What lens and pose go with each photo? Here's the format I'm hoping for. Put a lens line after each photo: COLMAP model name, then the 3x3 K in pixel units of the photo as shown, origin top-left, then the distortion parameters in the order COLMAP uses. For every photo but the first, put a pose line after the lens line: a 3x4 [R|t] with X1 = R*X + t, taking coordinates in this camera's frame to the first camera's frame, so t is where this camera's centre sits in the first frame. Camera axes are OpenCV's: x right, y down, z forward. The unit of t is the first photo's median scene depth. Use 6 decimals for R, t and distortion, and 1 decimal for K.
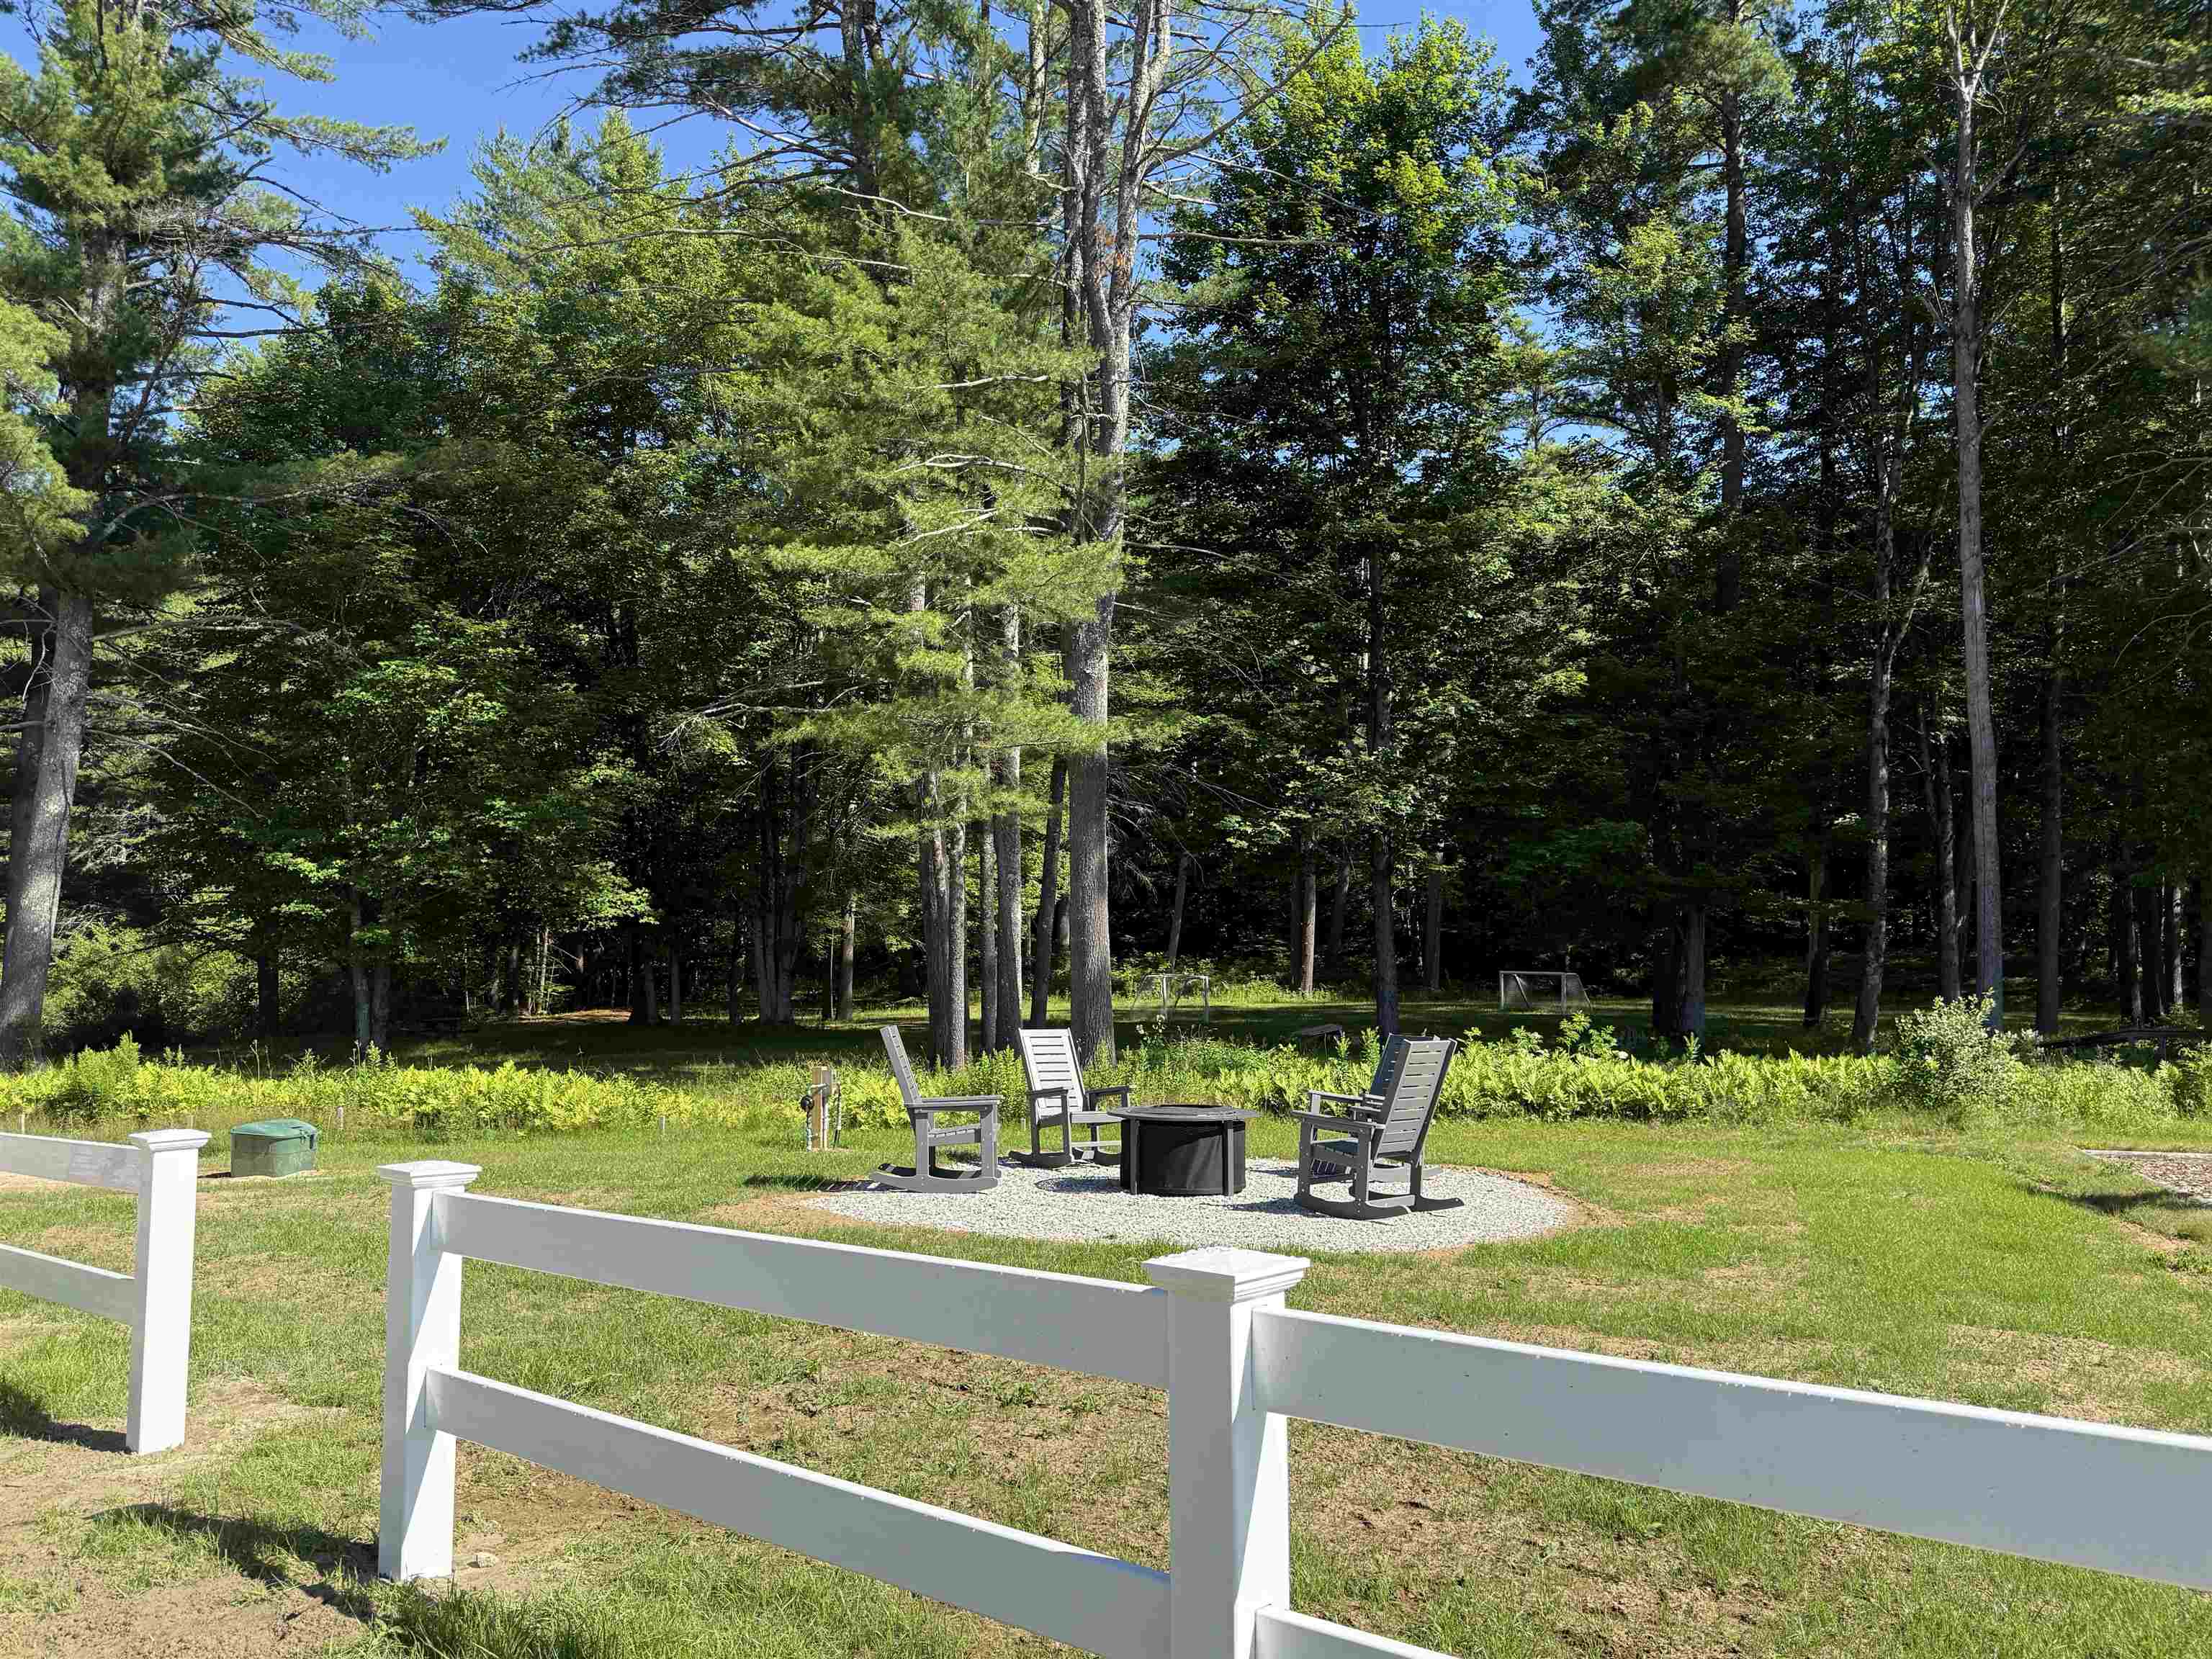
lens RADIAL K [[1684.8, 0, 1106.0], [0, 1684.8, 829.5], [0, 0, 1]] dist [0.111952, 0.000311]
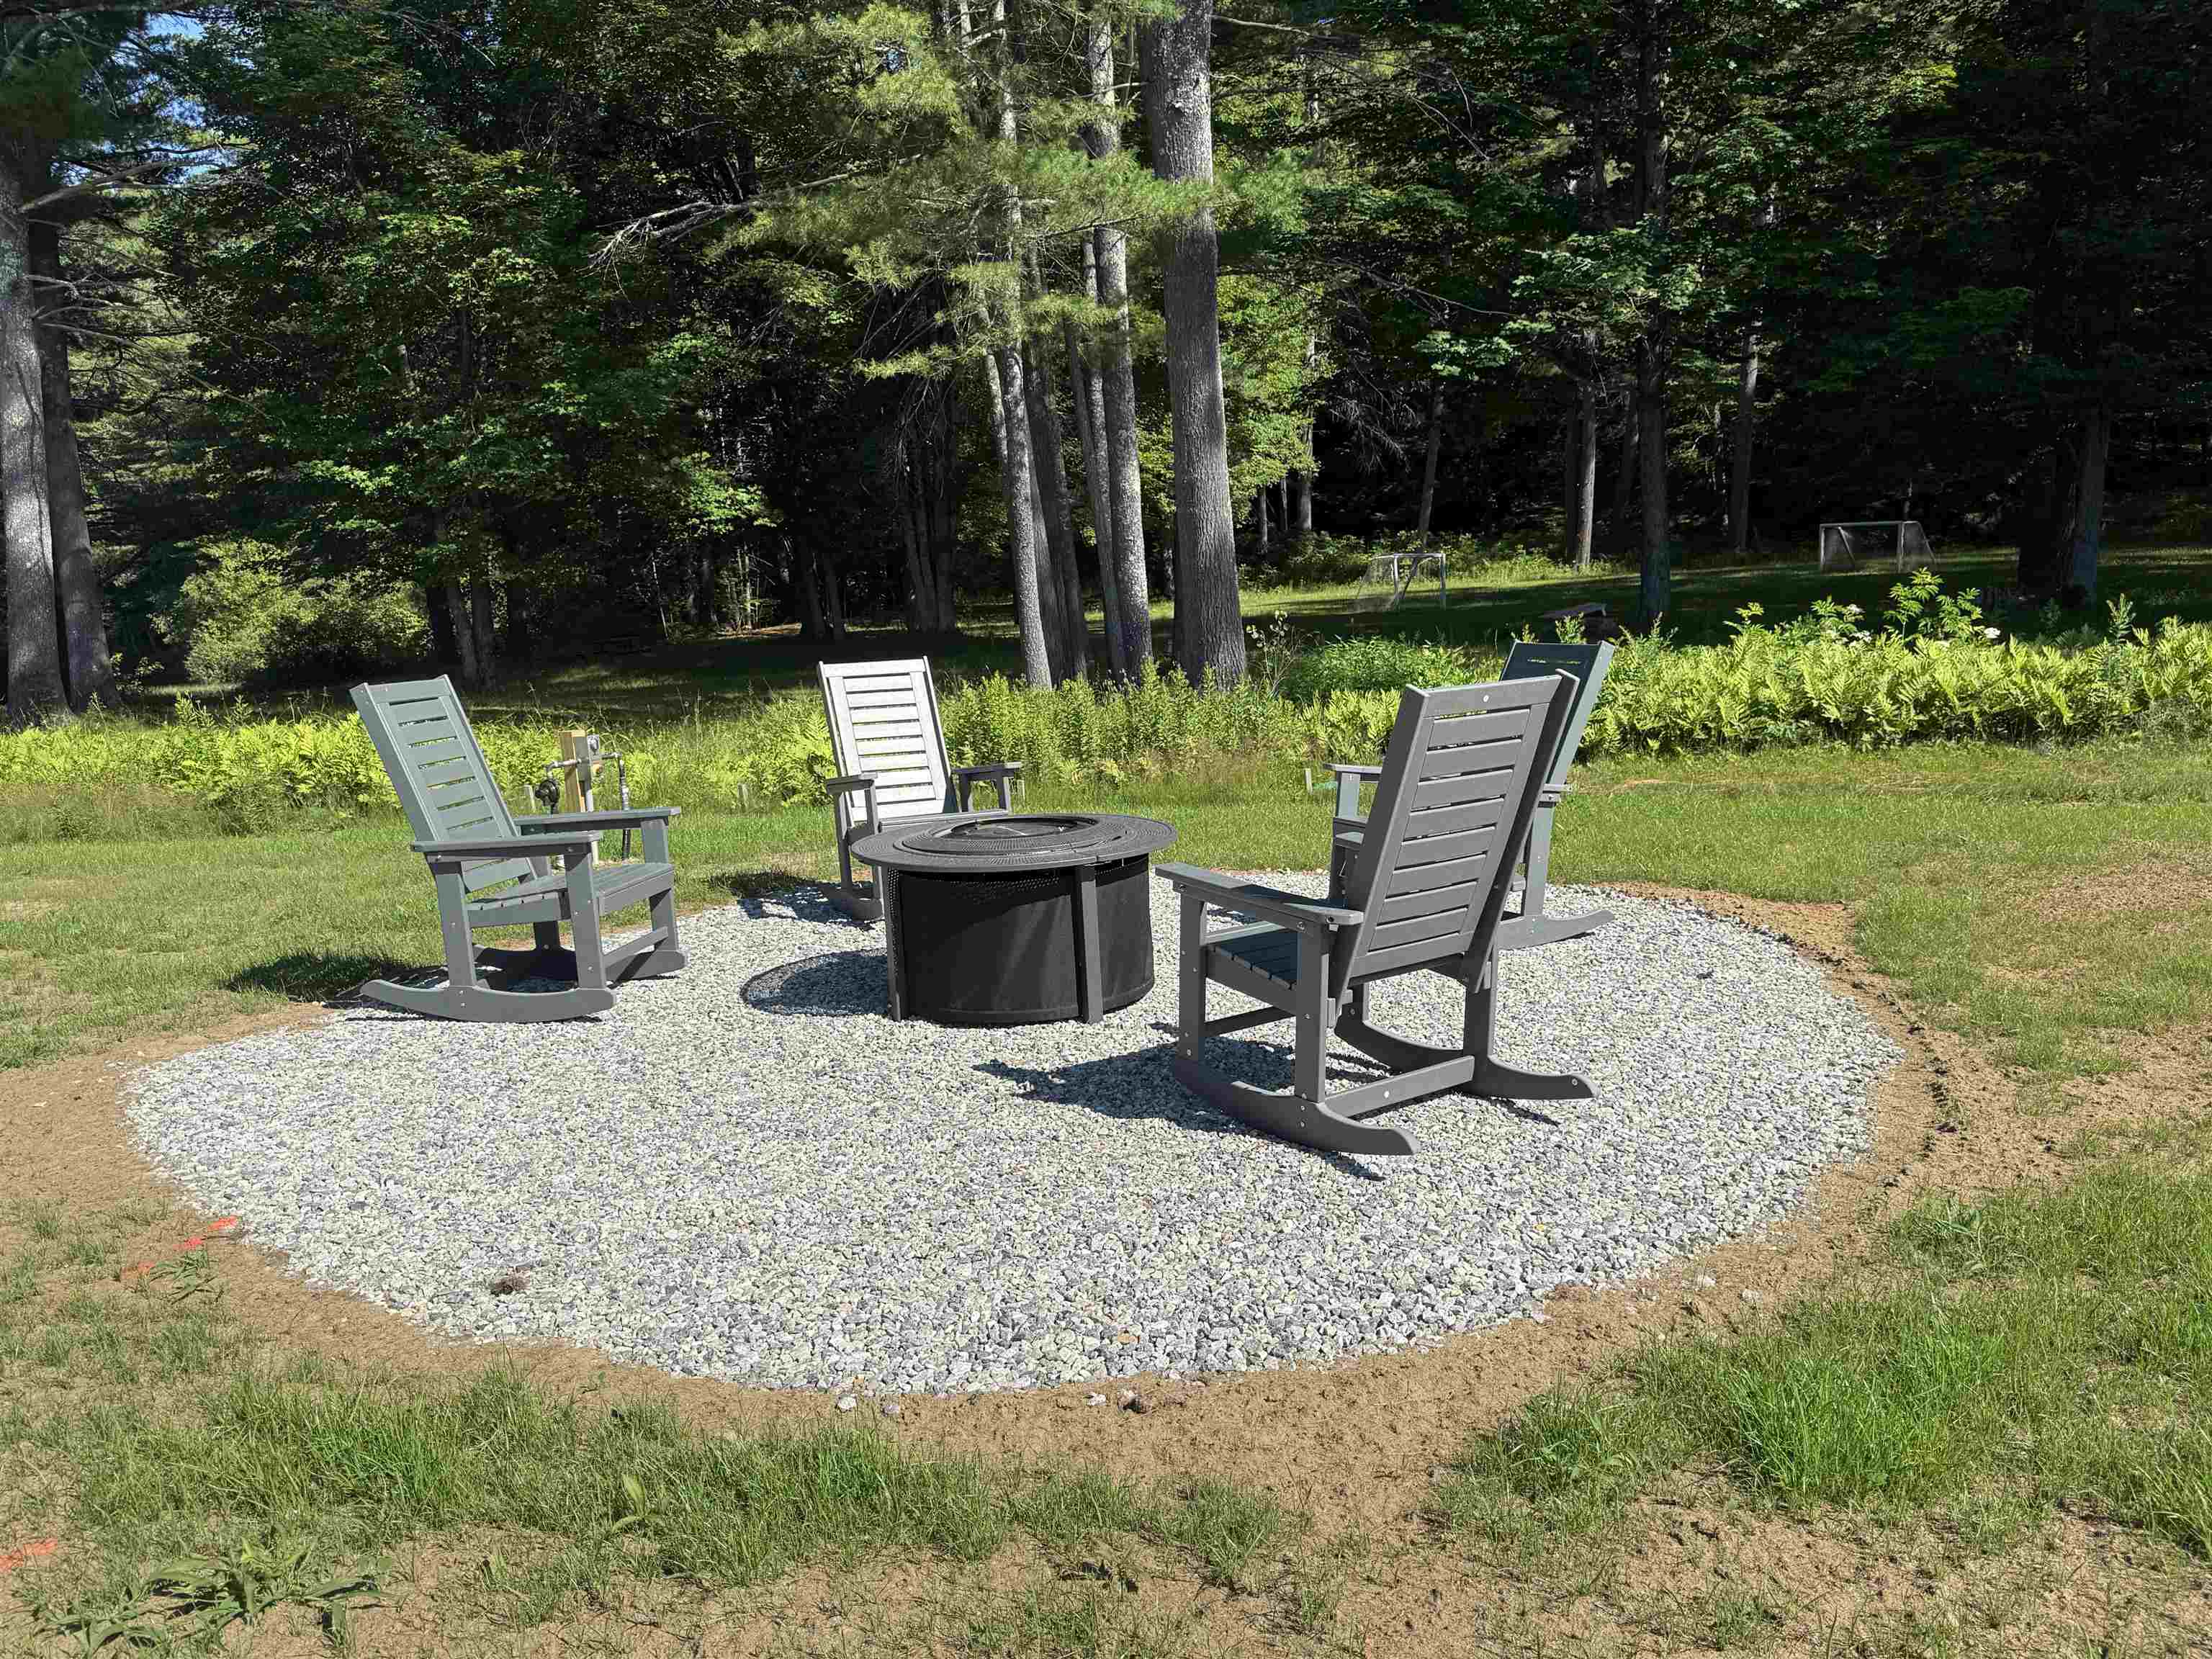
lens RADIAL K [[1702.8, 0, 1106.0], [0, 1702.8, 829.5], [0, 0, 1]] dist [0.102329, -0.182571]
pose [[0.985083, -0.027099, -0.169934, 0.070807], [0.066423, 0.970868, 0.230223, 0.027493], [0.158745, -0.238076, 0.958186, 0.261240]]
